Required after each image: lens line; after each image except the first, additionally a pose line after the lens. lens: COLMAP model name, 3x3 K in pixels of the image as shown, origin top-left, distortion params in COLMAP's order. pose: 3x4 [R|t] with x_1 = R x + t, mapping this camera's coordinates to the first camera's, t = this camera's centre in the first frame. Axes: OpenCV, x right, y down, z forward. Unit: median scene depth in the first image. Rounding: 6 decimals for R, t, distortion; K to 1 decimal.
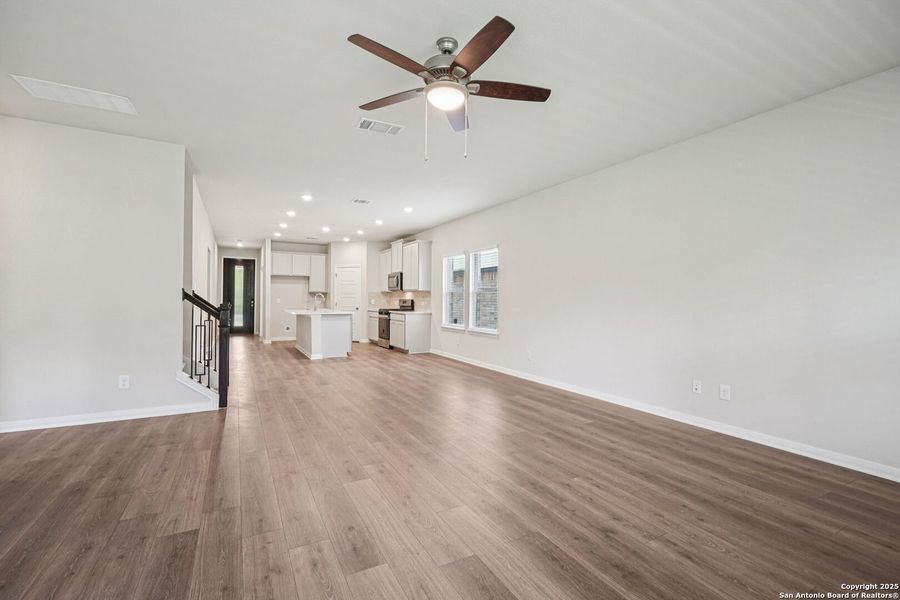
lens RADIAL K [[403.5, 0, 449.1], [0, 403.5, 297.8], [0, 0, 1]] dist [-0.003626, -0.000013]
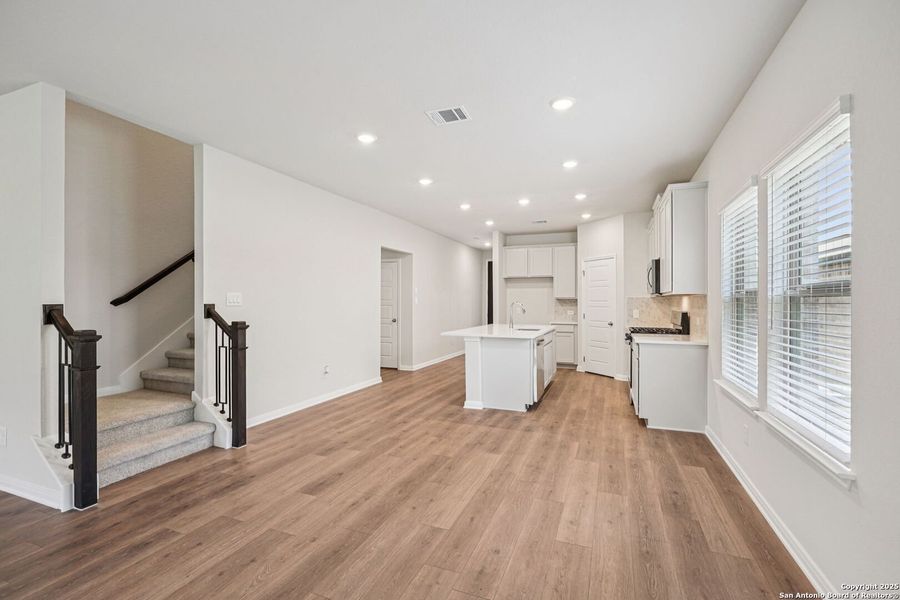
lens RADIAL K [[403.4, 0, 447.9], [0, 403.4, 302.9], [0, 0, 1]] dist [-0.022832, 0.000860]
pose [[0.638532, -0.003269, -0.769588, 0.240555], [0.005514, 0.999985, 0.000327, -0.021159], [0.769576, -0.004453, 0.638540, 1.093632]]
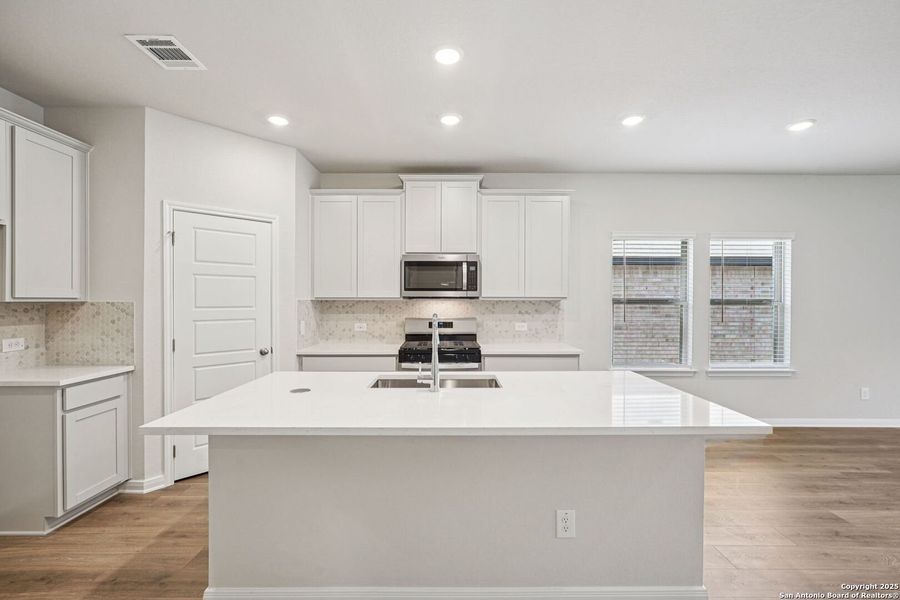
lens RADIAL K [[400.6, 0, 450.0], [0, 400.6, 300.0], [0, 0, 1]] dist [0.001615, 0.001299]
pose [[0.461097, -0.006020, 0.887329, -1.166503], [-0.005602, 0.999937, 0.009695, -0.046573], [-0.887332, -0.009441, 0.461035, 1.945376]]
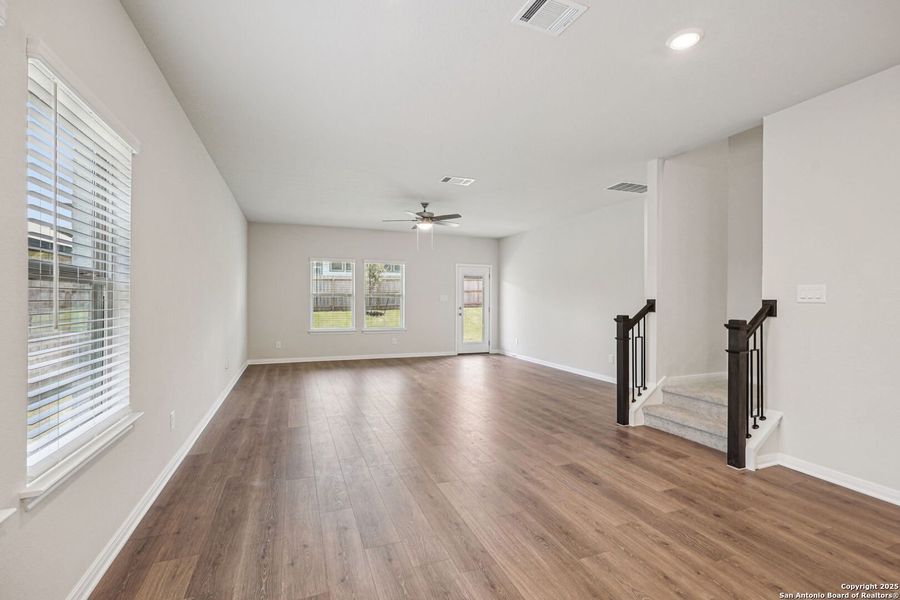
lens RADIAL K [[403.5, 0, 449.1], [0, 403.5, 297.8], [0, 0, 1]] dist [-0.003626, -0.000013]
pose [[-0.992521, -0.009007, 0.121738, -0.285022], [-0.009988, 0.999922, -0.007452, -0.012312], [-0.121662, -0.008612, -0.992534, 2.109620]]
